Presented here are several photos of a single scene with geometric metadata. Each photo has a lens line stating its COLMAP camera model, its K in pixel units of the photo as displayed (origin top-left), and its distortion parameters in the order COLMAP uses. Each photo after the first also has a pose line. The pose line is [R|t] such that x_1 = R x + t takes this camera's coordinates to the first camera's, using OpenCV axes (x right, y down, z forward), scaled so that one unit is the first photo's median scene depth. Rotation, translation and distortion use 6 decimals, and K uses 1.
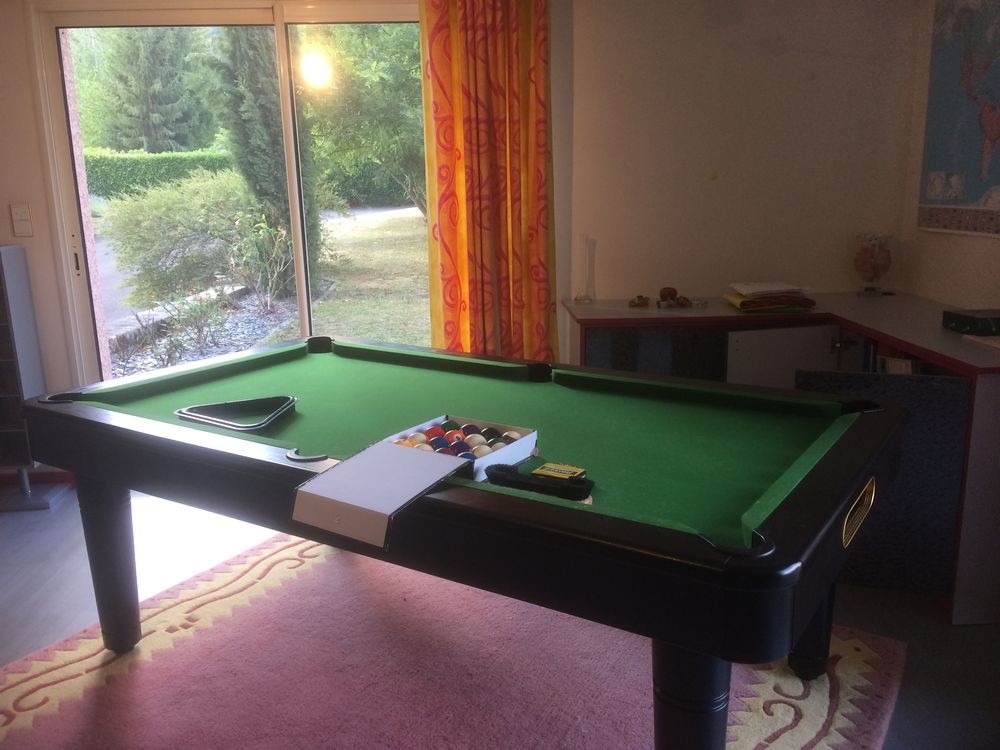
lens RADIAL K [[843.0, 0, 500.9], [0, 843.0, 373.7], [0, 0, 1]] dist [-0.000608, -0.006660]
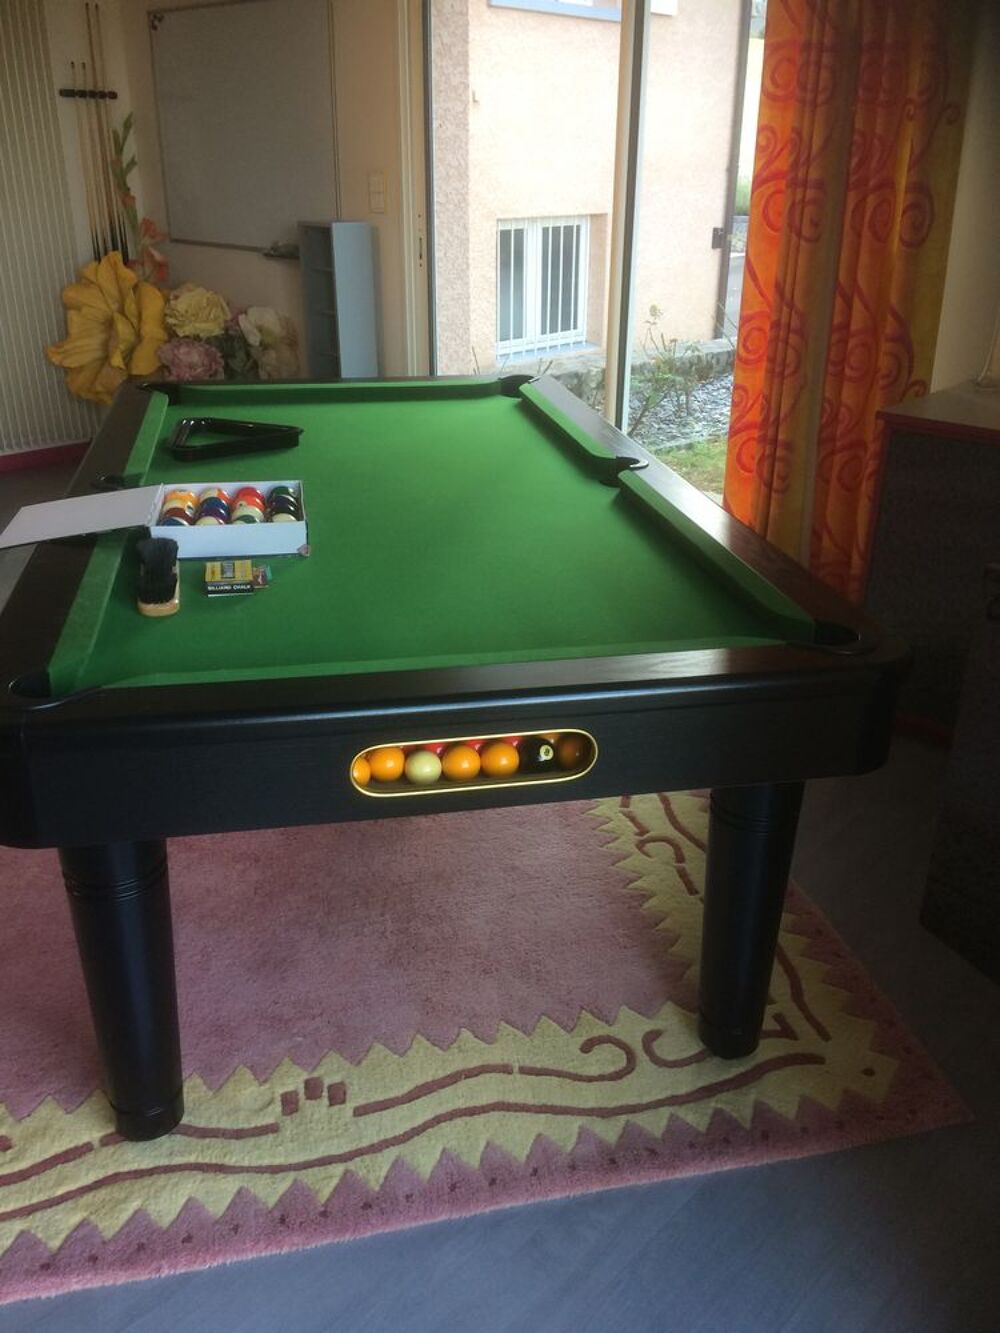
lens RADIAL K [[1123.7, 0, 496.3], [0, 1123.7, 668.7], [0, 0, 1]] dist [-0.000608, -0.006660]
pose [[0.686804, 0.319873, -0.652673, 0.713714], [-0.176208, 0.944444, 0.277447, -0.093734], [0.705161, -0.075545, 0.705012, 0.356476]]
